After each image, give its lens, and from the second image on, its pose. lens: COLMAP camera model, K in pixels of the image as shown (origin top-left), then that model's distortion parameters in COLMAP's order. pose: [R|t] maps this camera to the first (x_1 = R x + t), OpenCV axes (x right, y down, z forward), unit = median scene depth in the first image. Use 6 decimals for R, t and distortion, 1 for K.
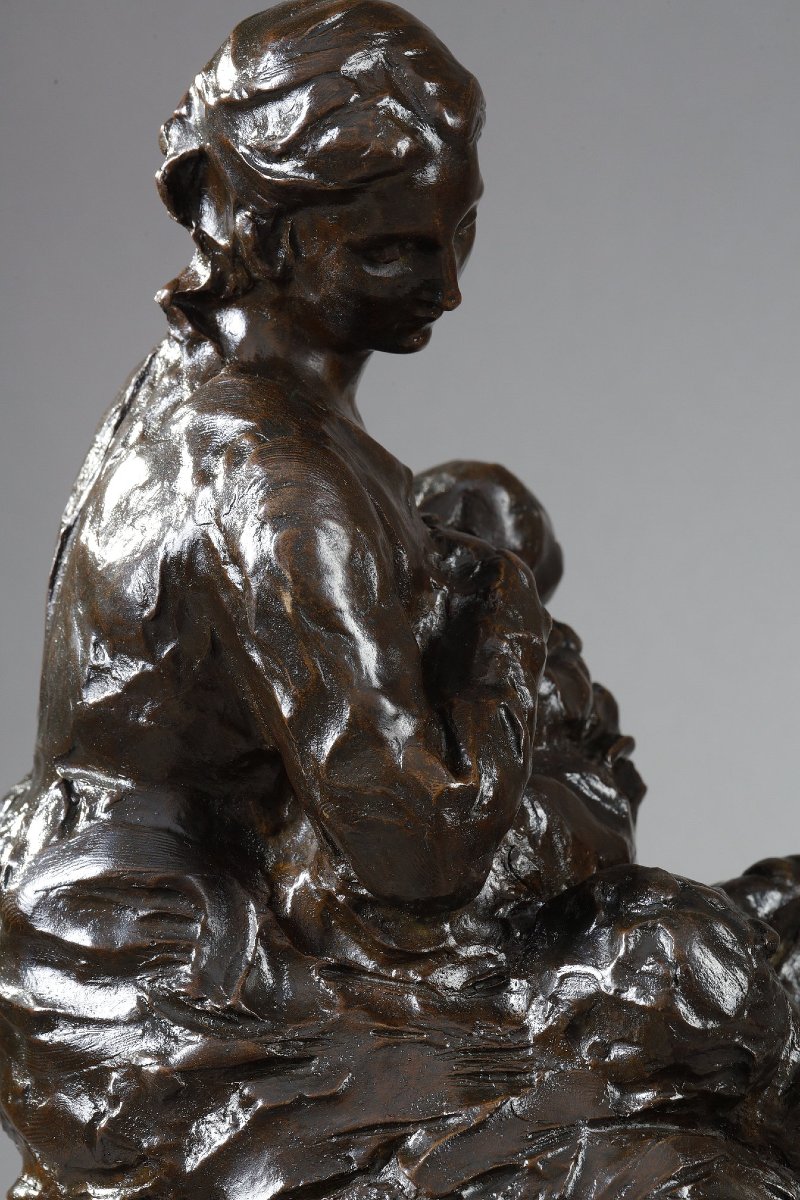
lens RADIAL K [[4068.7, 0, 400.2], [0, 4068.7, 687.1], [0, 0, 1]] dist [0.097372, 1.056201]
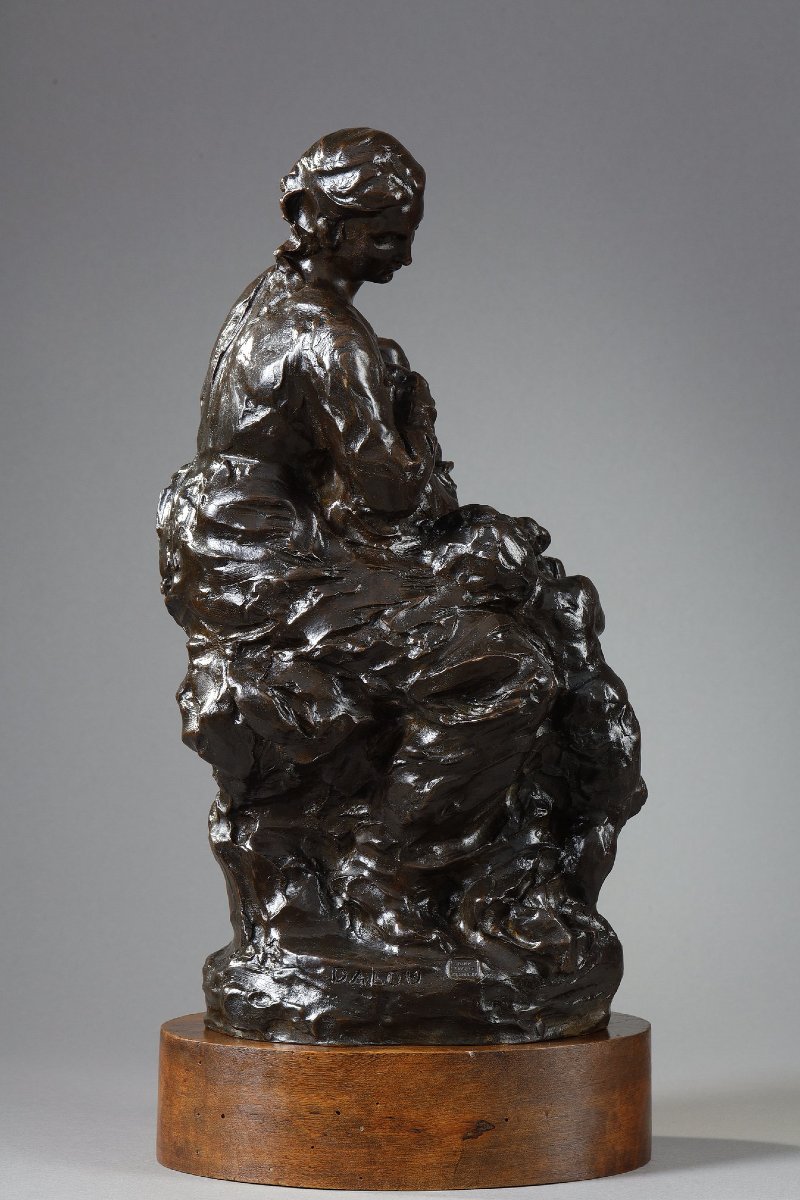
lens RADIAL K [[4068.7, 0, 400.2], [0, 4068.7, 687.1], [0, 0, 1]] dist [0.097372, 1.056201]
pose [[0.977634, 0.039788, 0.206514, -0.469961], [-0.037443, 0.999182, -0.015252, 0.187547], [-0.206952, 0.007178, 0.978325, -1.303700]]
